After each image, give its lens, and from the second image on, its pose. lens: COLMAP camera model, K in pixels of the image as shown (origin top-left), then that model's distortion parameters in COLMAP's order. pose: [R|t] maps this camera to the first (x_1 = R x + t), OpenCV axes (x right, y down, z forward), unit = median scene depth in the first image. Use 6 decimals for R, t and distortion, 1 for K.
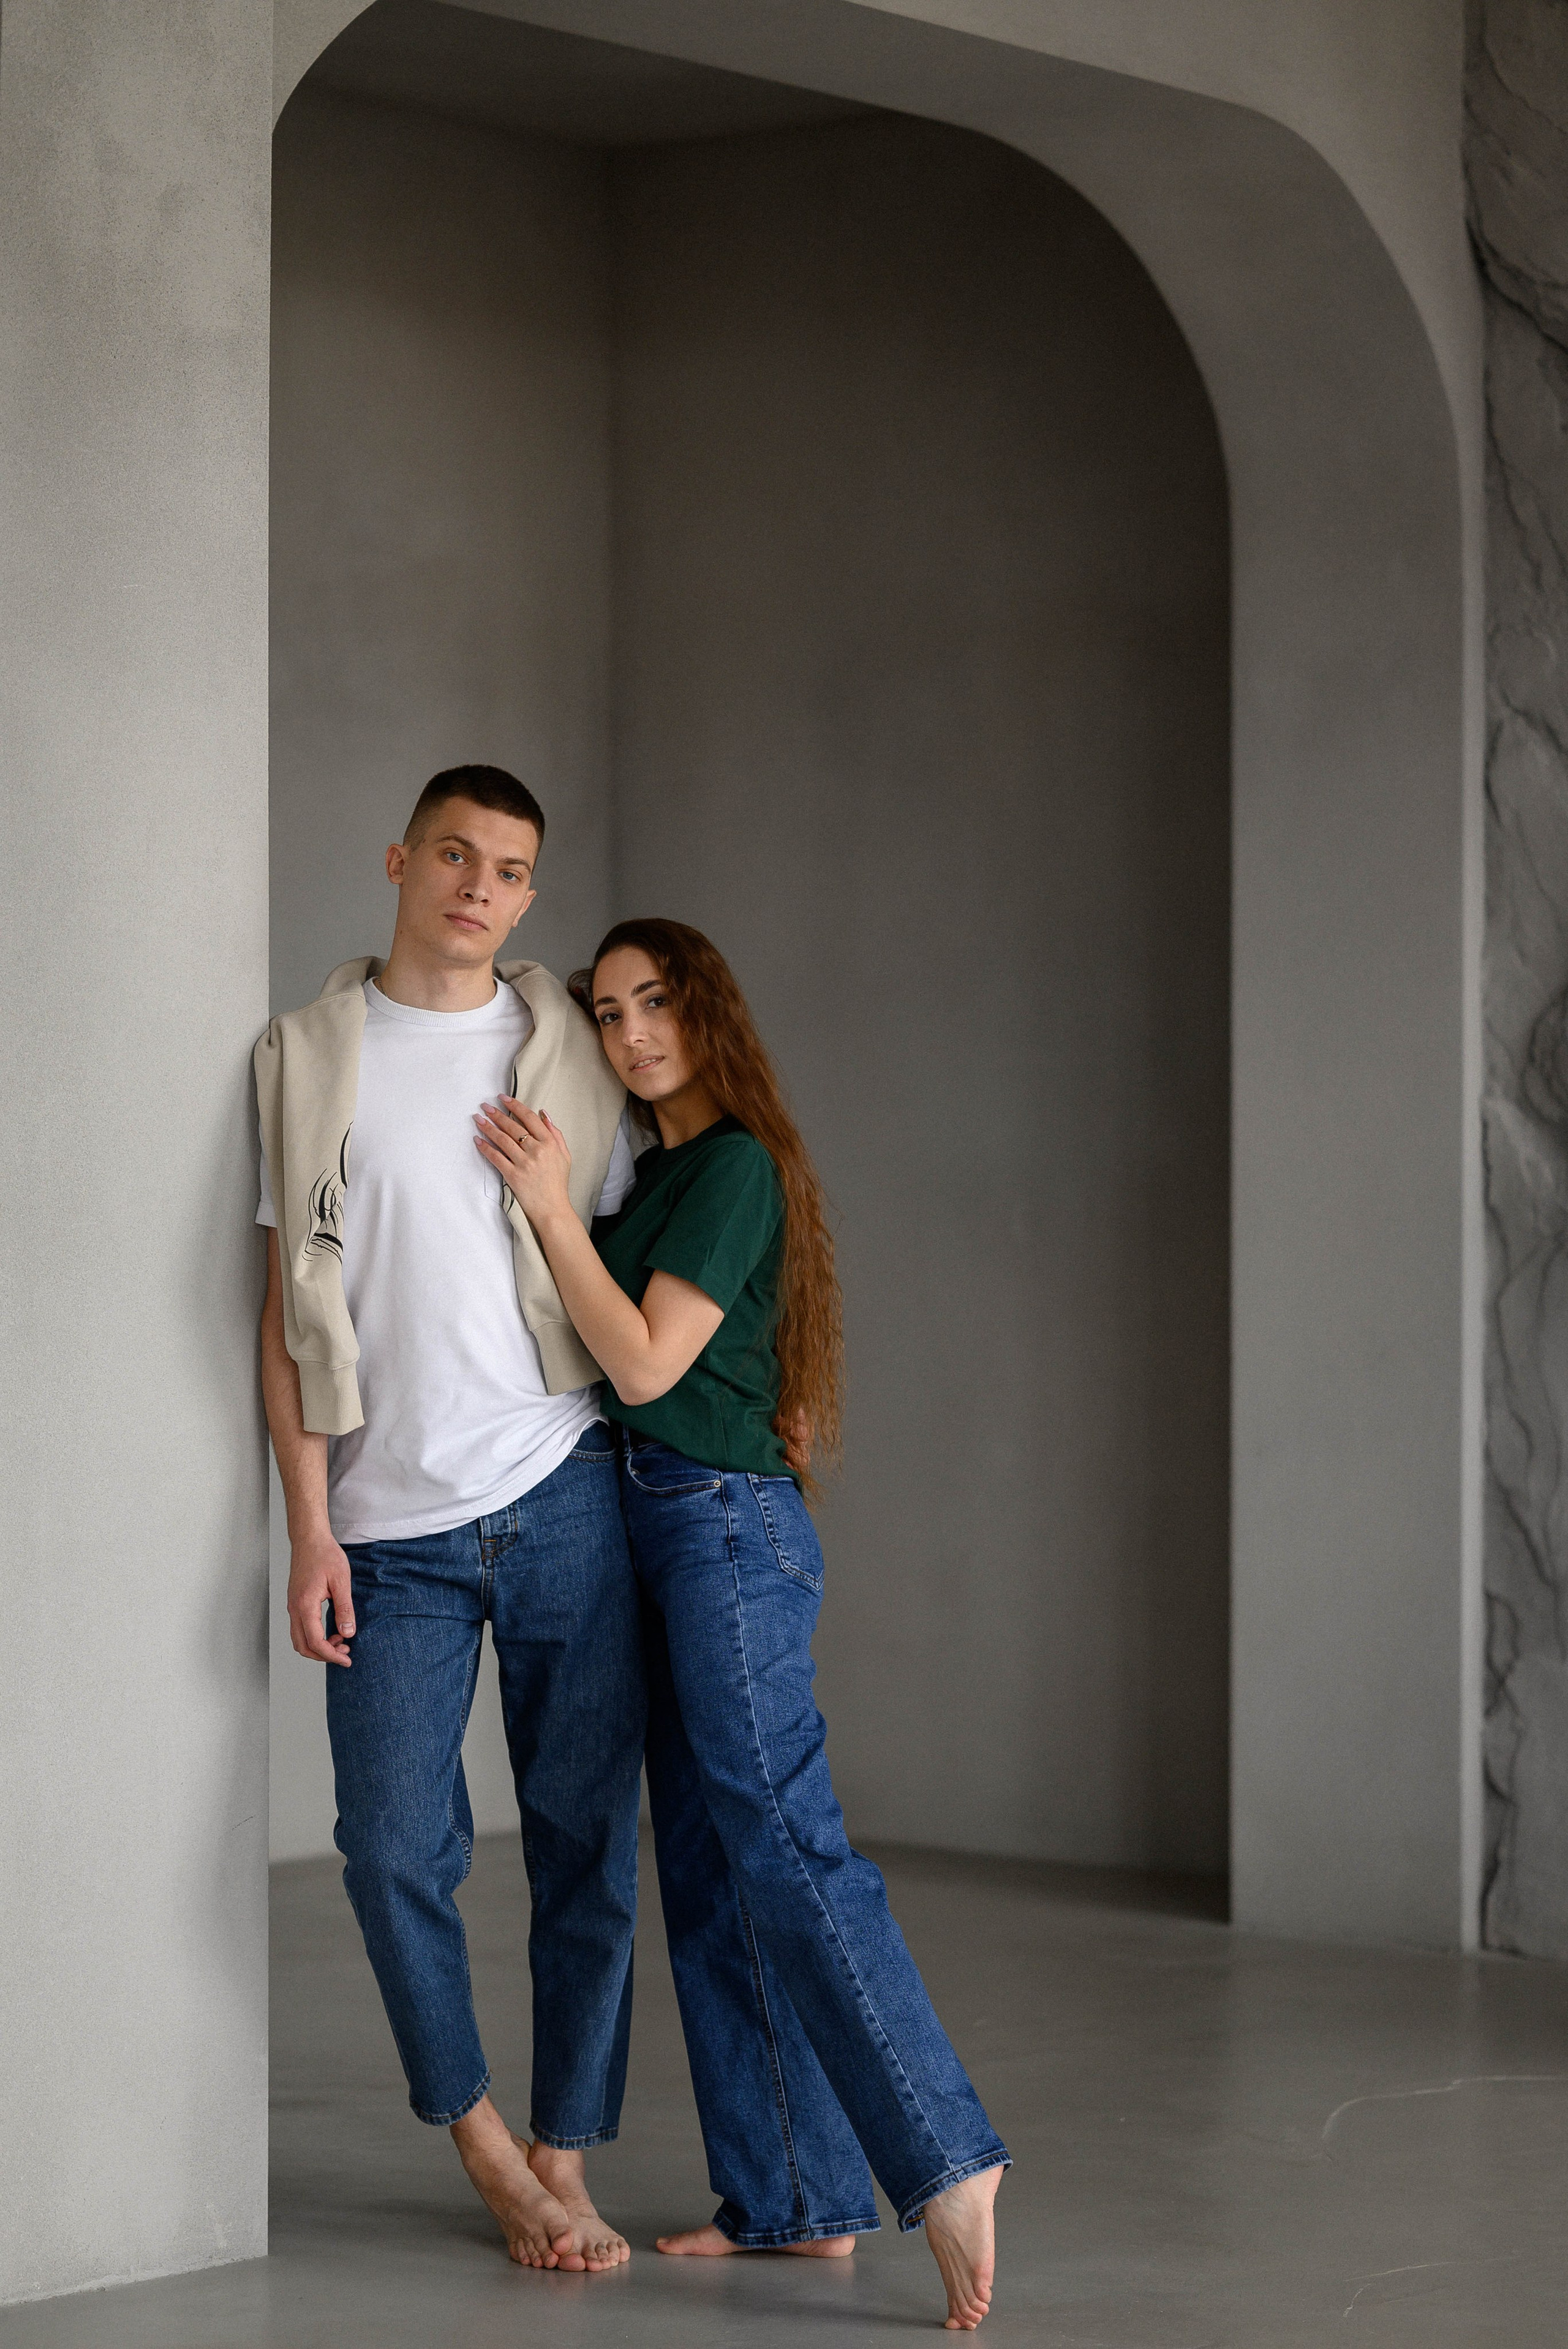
lens RADIAL K [[6206.5, 0, 784.0], [0, 6206.5, 1174.5], [0, 0, 1]] dist [-0.005478, -0.509640]
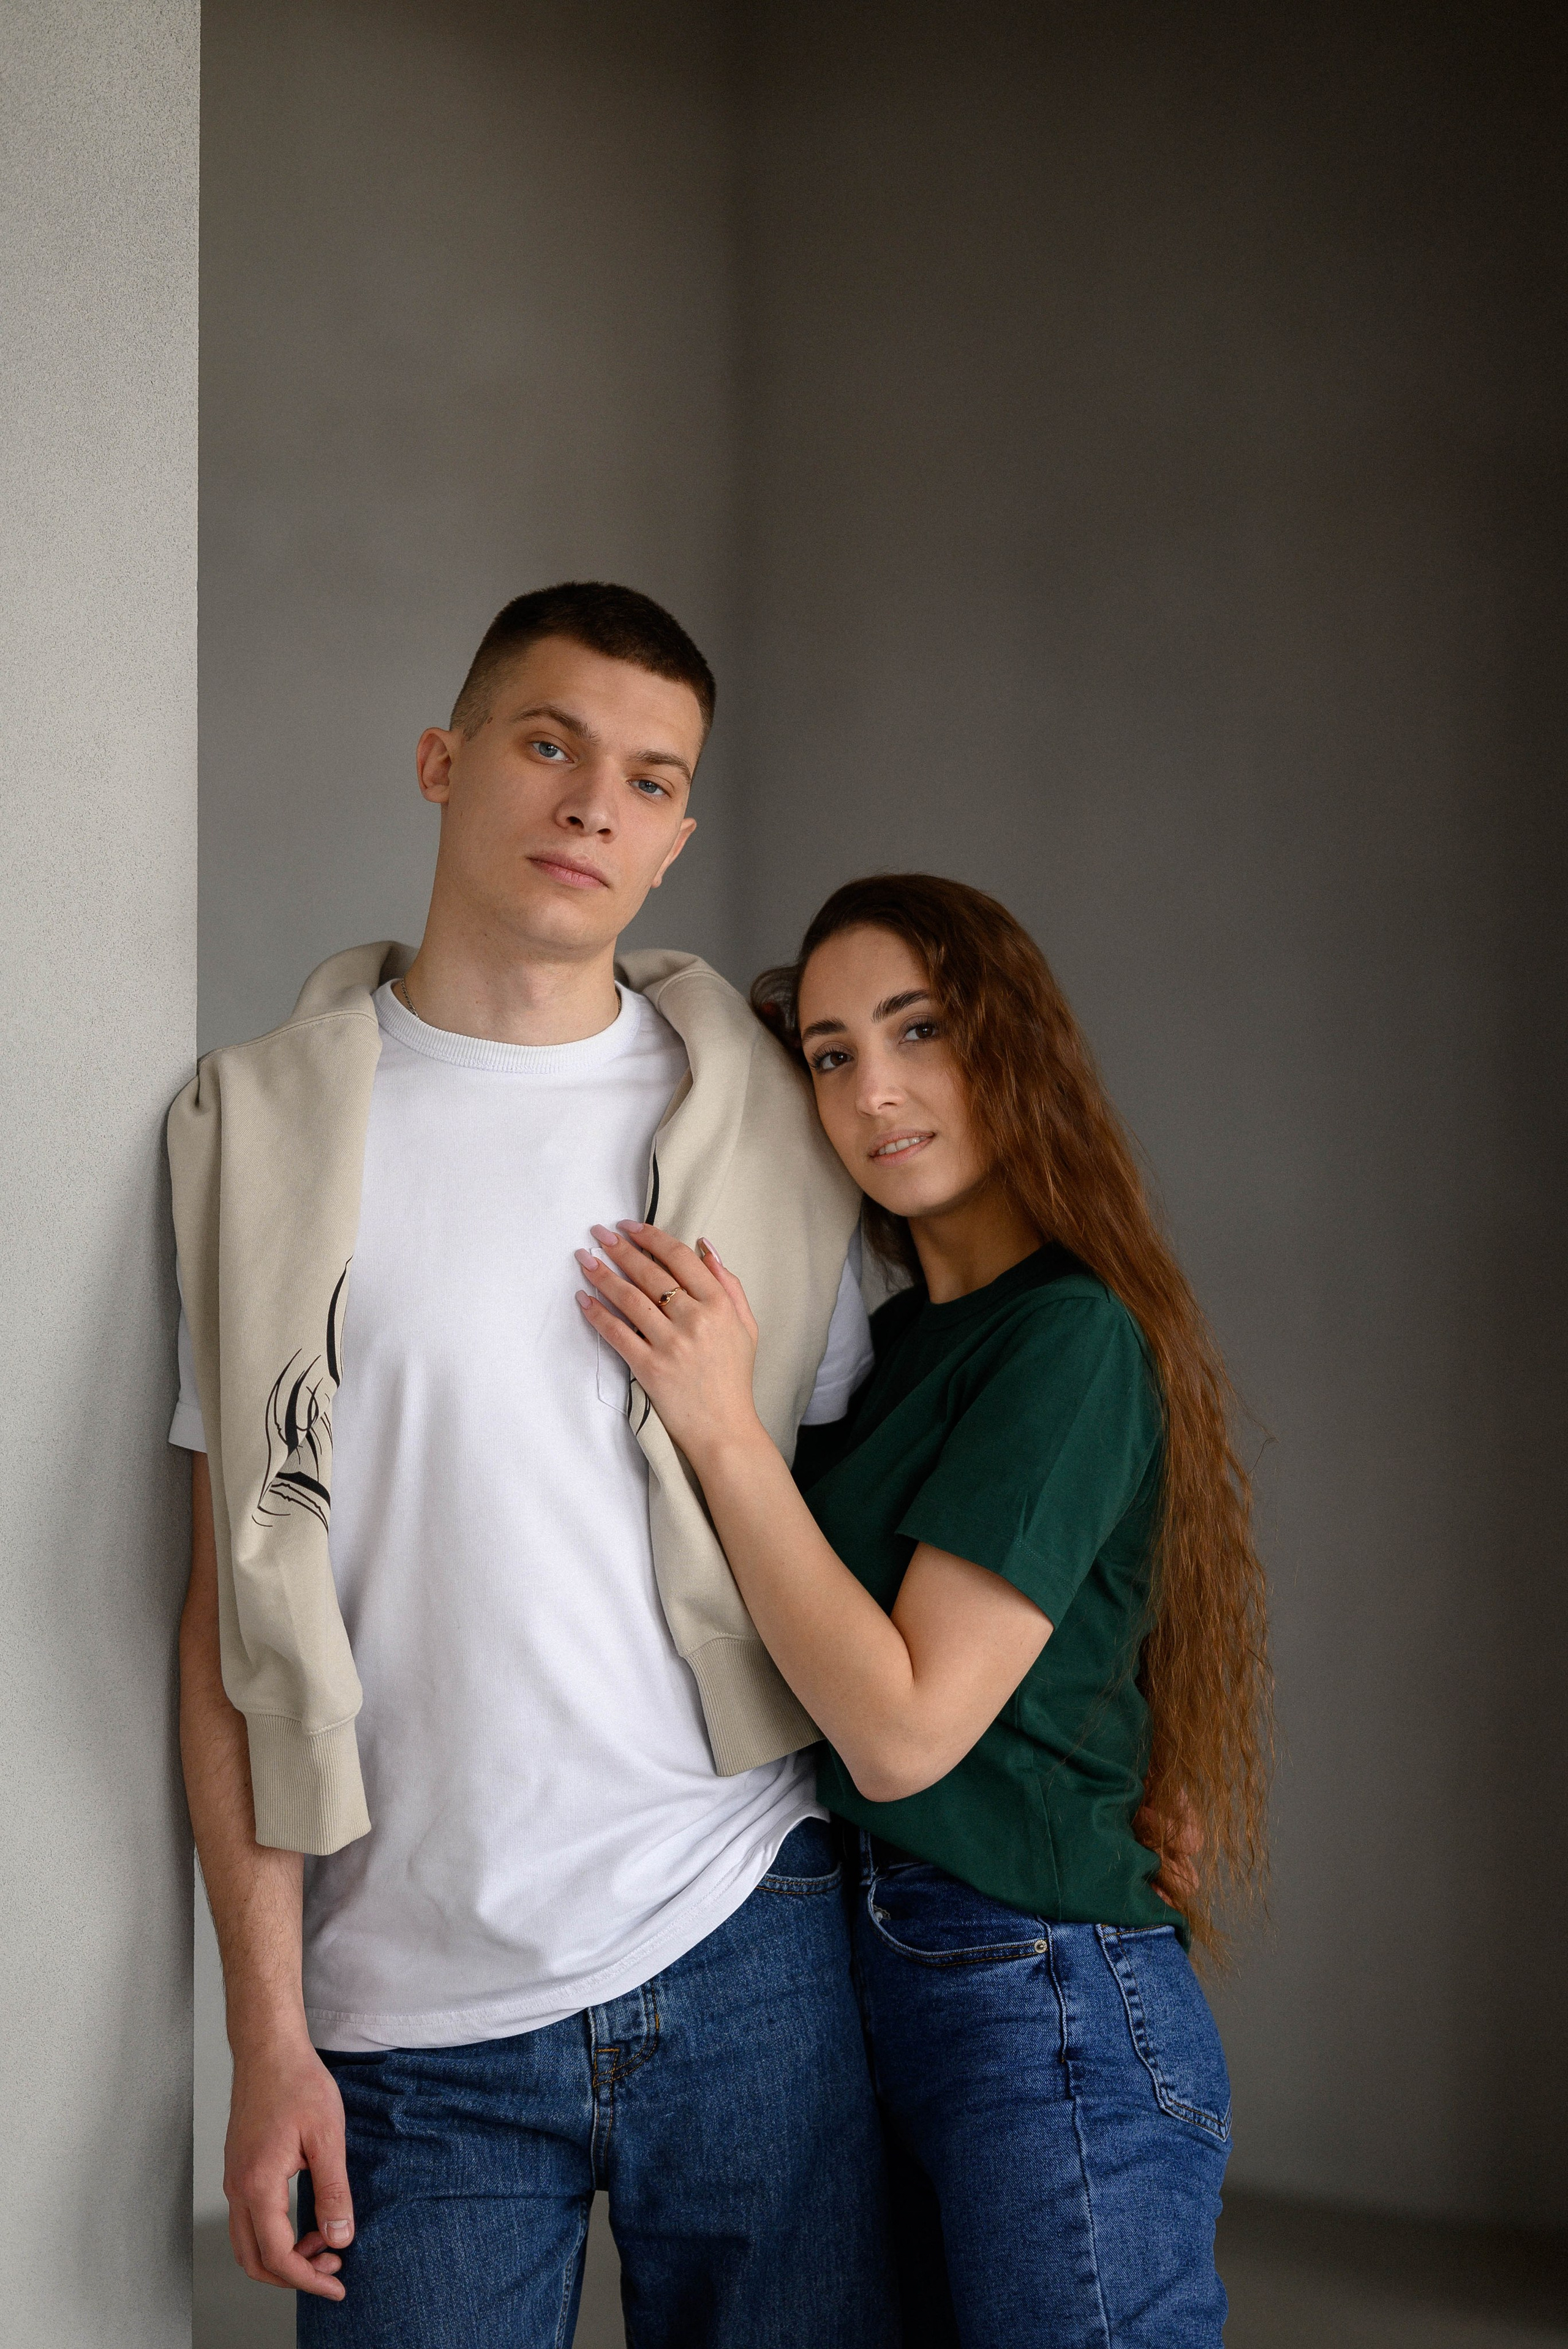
lens RADIAL K [[6206.5, 0, 784.0], [0, 6206.5, 1174.5], [0, 0, 1]] dist [-0.005478, -0.509640]
pose [[0.999986, 0.004343, -0.002906, -0.031155], [-0.004343, 0.999991, 0.000090, -0.015627], [0.002907, -0.000078, 0.999996, 0.471957]]
